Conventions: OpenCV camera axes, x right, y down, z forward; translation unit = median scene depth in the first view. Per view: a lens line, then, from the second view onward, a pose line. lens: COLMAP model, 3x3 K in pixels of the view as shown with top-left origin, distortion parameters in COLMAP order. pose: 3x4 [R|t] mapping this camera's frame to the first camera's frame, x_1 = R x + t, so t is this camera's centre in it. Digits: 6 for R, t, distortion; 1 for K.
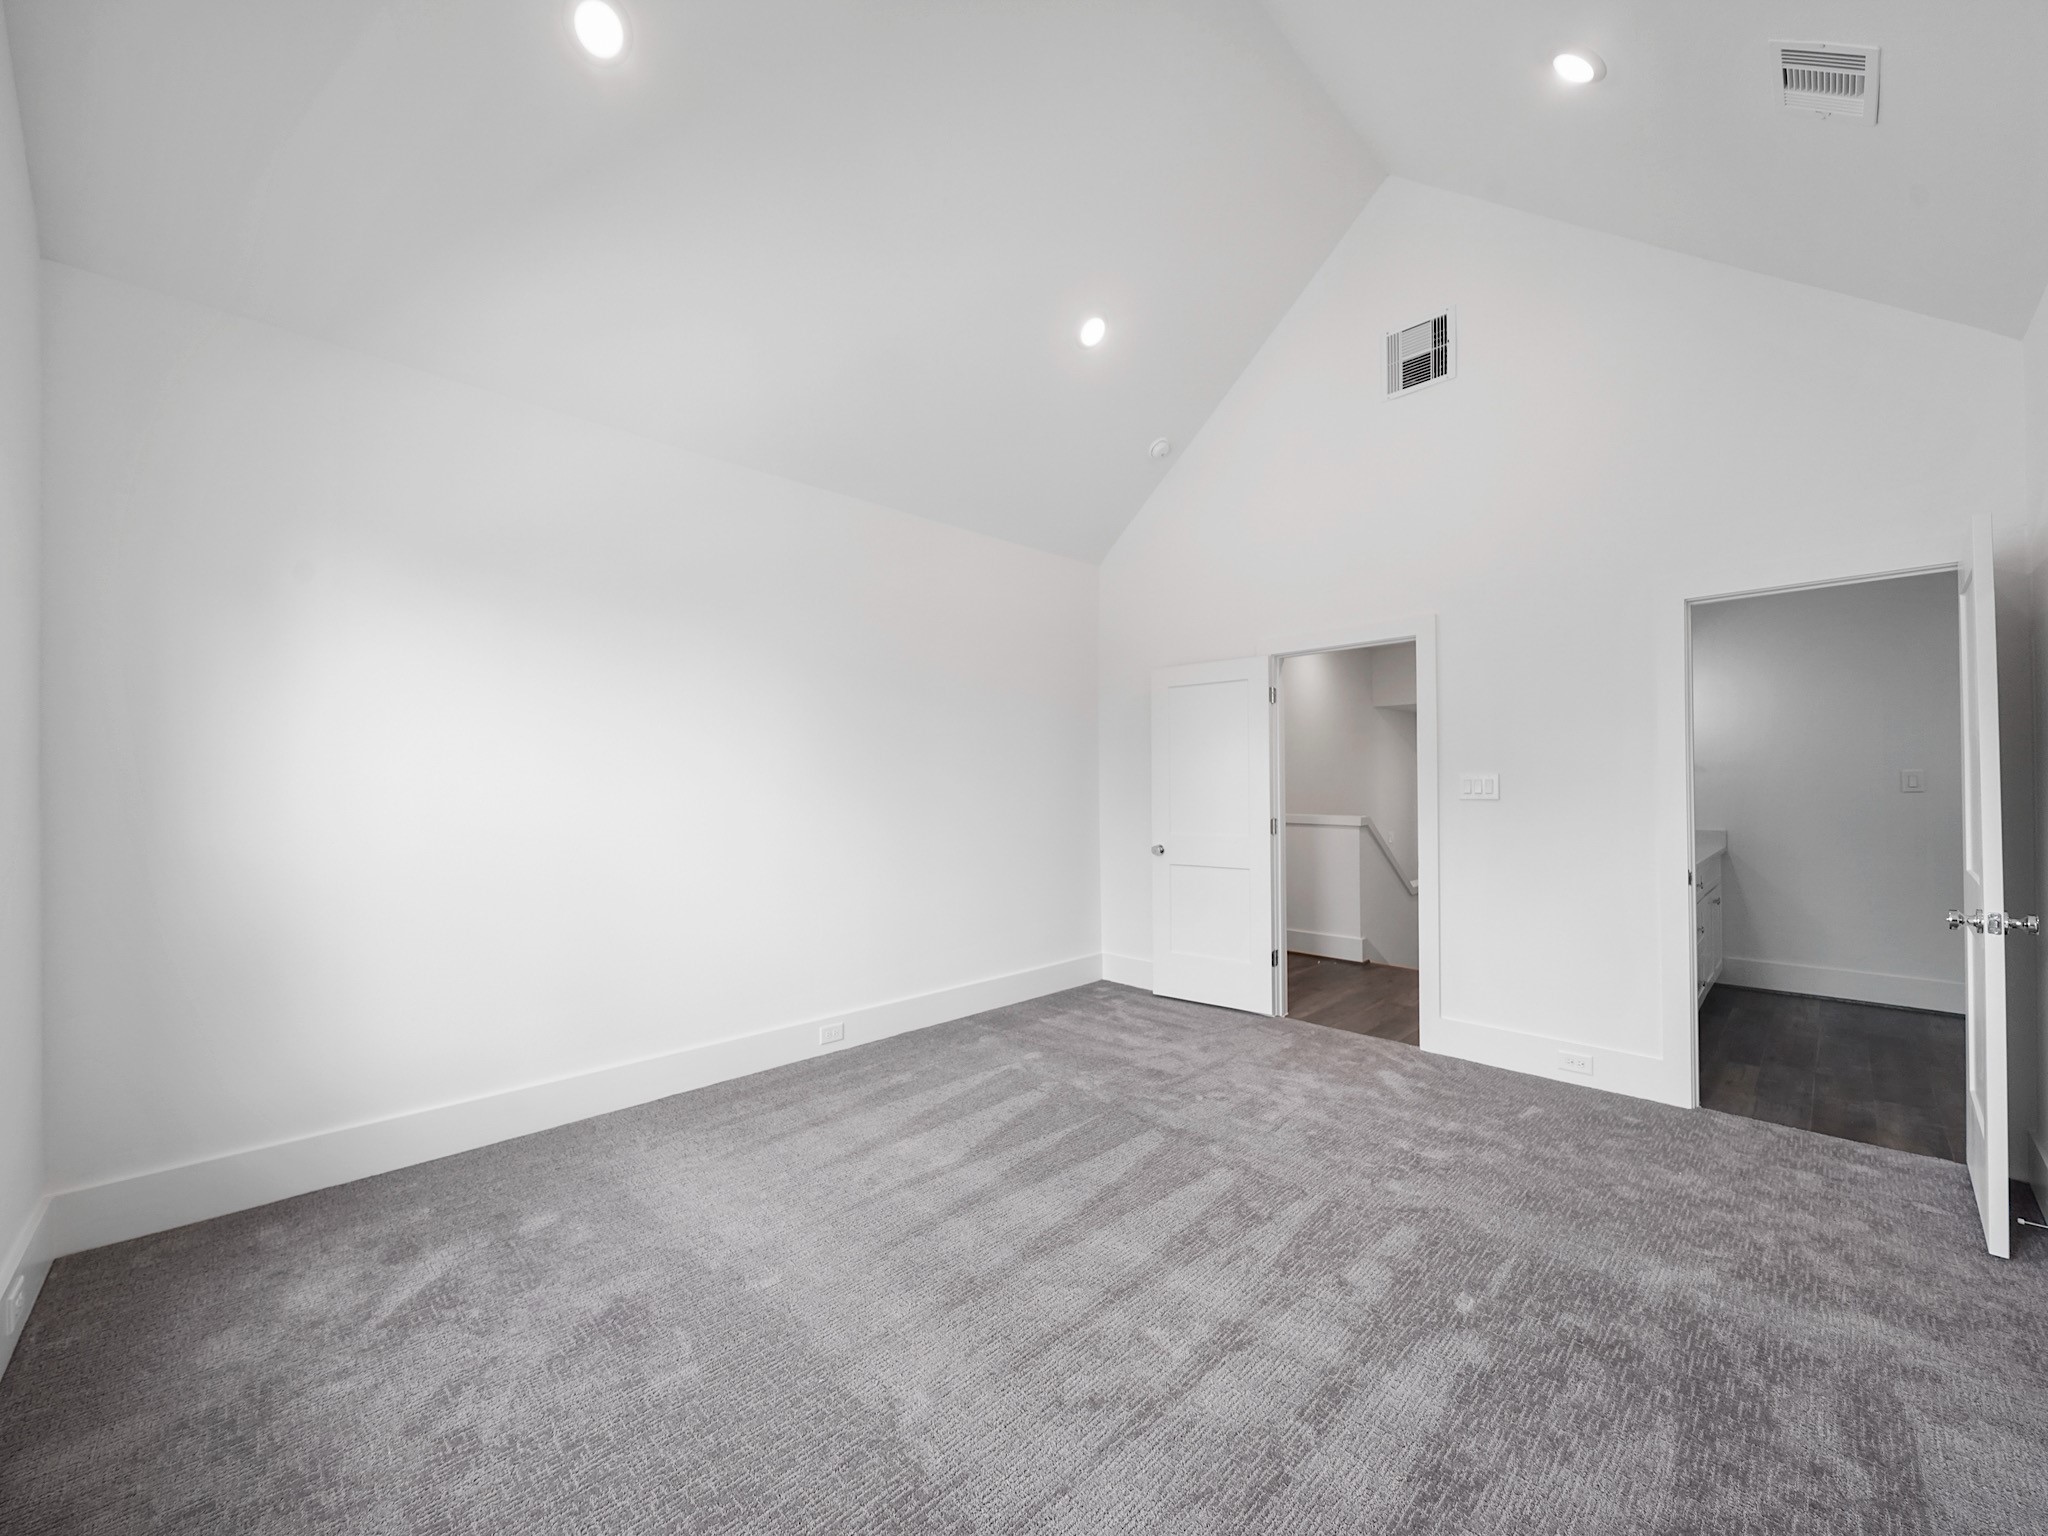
lens RADIAL K [[794.3, 0, 1018.6], [0, 794.3, 778.5], [0, 0, 1]] dist [-0.002826, -0.000428]
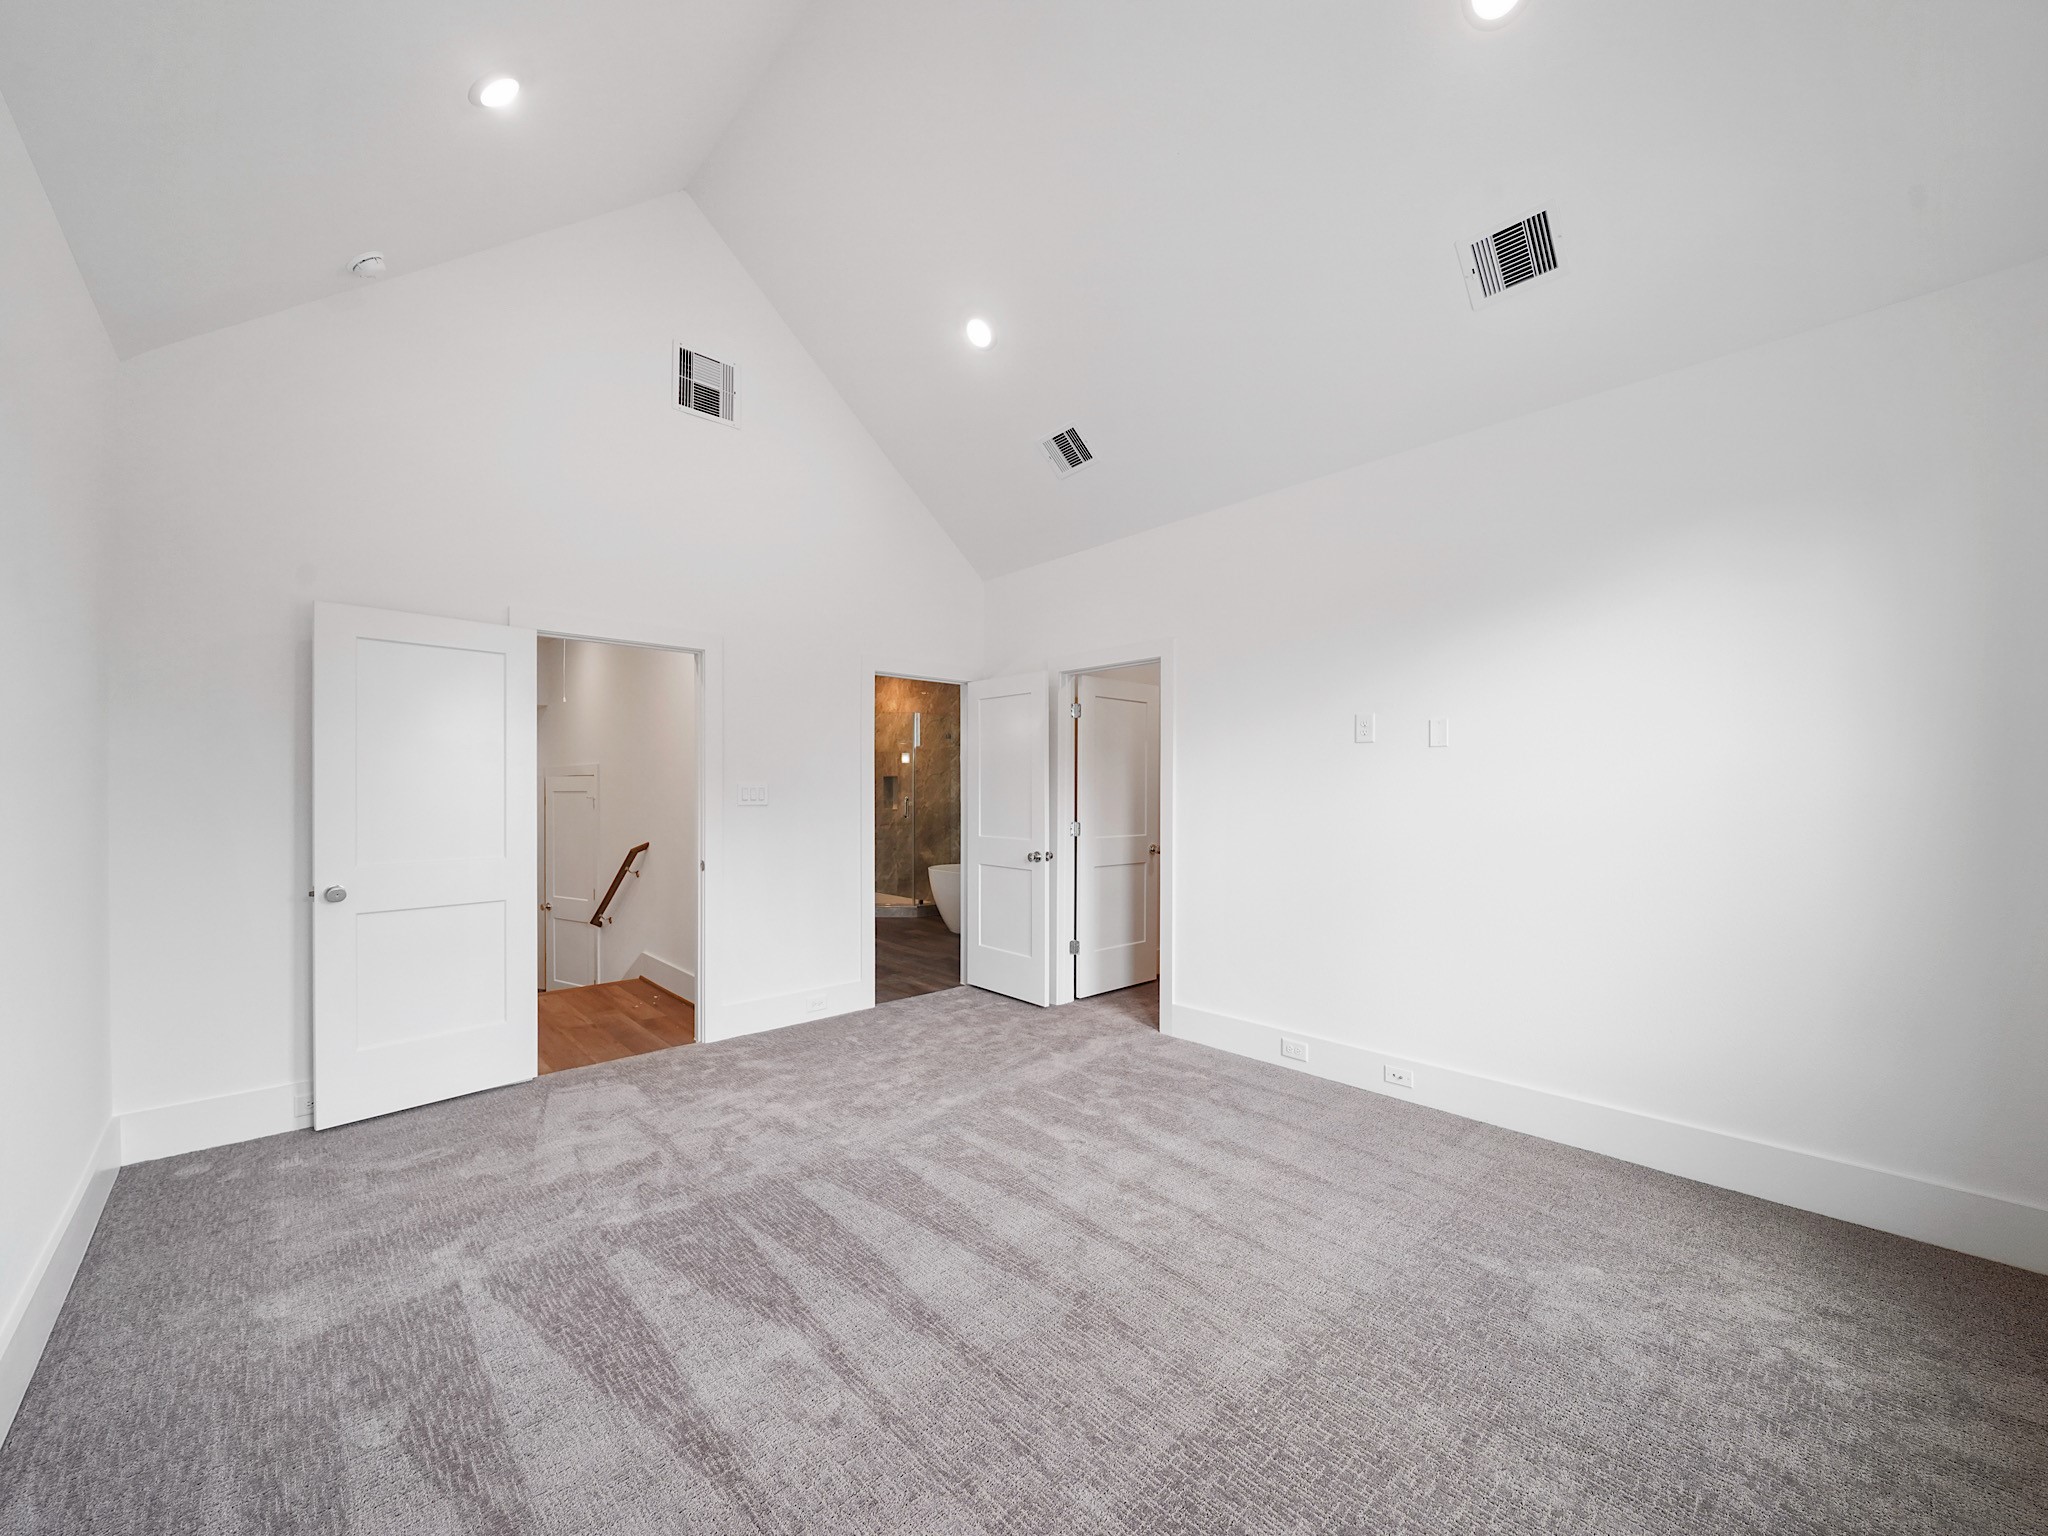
lens RADIAL K [[794.3, 0, 1017.8], [0, 794.3, 781.0], [0, 0, 1]] dist [-0.002826, -0.000428]
pose [[0.023069, 0.020220, 0.999529, -0.641833], [-0.011680, 0.999733, -0.019955, 0.011252], [-0.999666, -0.011214, 0.023299, 0.665767]]
